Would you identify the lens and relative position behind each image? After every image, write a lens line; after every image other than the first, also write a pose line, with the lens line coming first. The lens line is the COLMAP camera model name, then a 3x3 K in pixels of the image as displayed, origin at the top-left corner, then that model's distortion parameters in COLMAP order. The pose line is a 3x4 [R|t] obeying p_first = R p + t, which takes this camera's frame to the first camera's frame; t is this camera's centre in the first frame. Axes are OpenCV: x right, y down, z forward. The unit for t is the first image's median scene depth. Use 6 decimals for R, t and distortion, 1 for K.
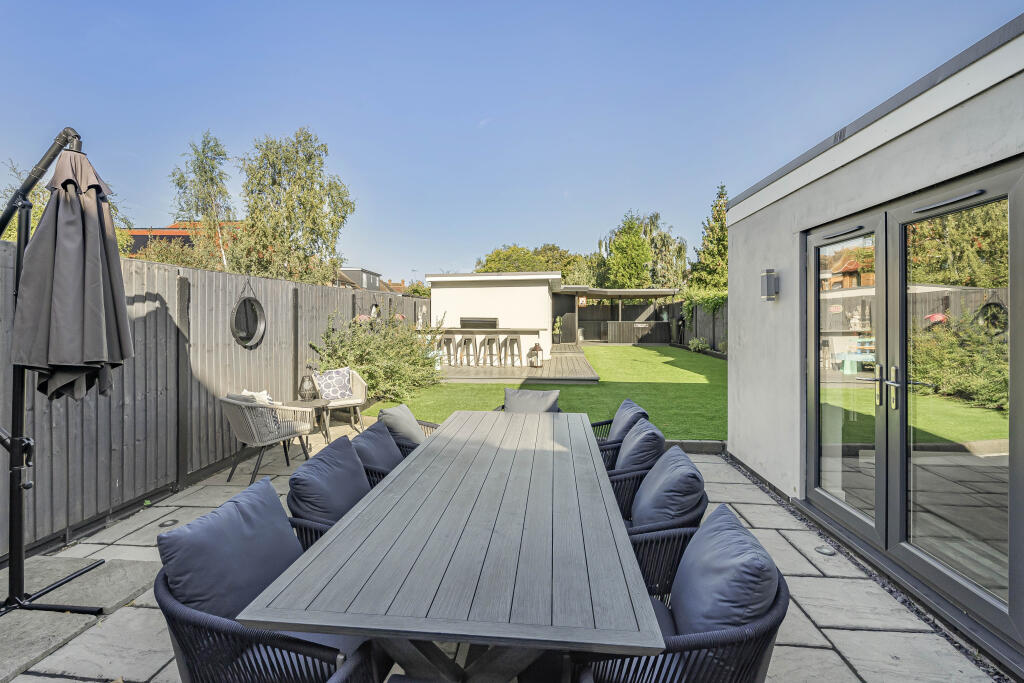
lens RADIAL K [[469.8, 0, 509.2], [0, 469.8, 340.7], [0, 0, 1]] dist [0.000572, -0.000662]
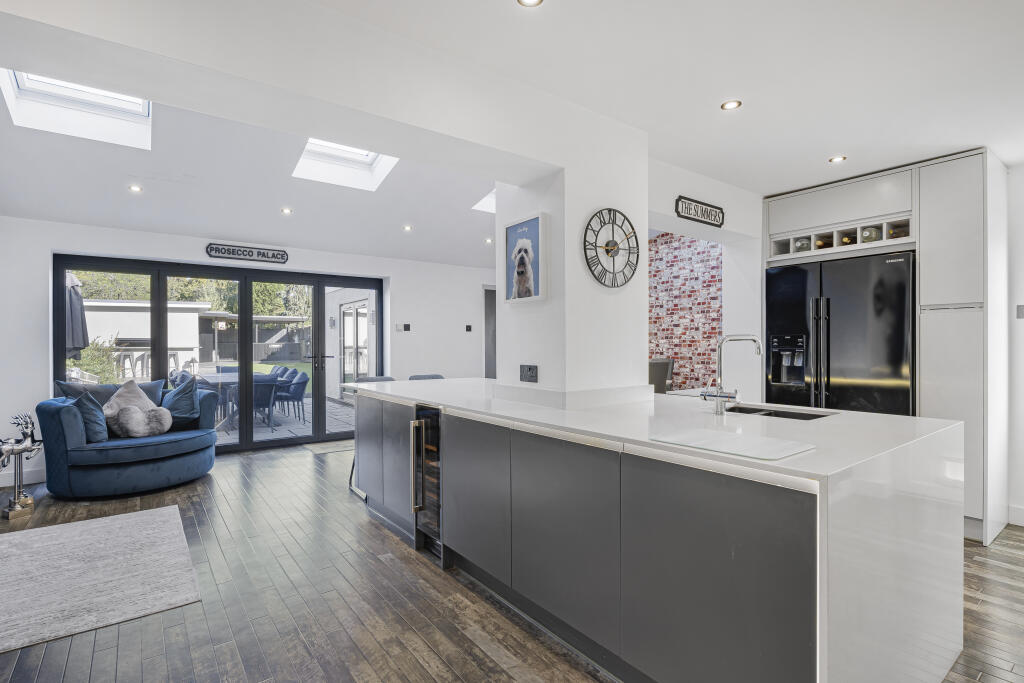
lens RADIAL K [[496.3, 0, 512.0], [0, 496.3, 341.5], [0, 0, 1]] dist [-0.000599, -0.000144]
pose [[0.756289, 0.008853, 0.654178, -0.112314], [0.021627, 0.999024, -0.038523, 0.022355], [-0.653881, 0.043282, 0.755359, -0.449221]]
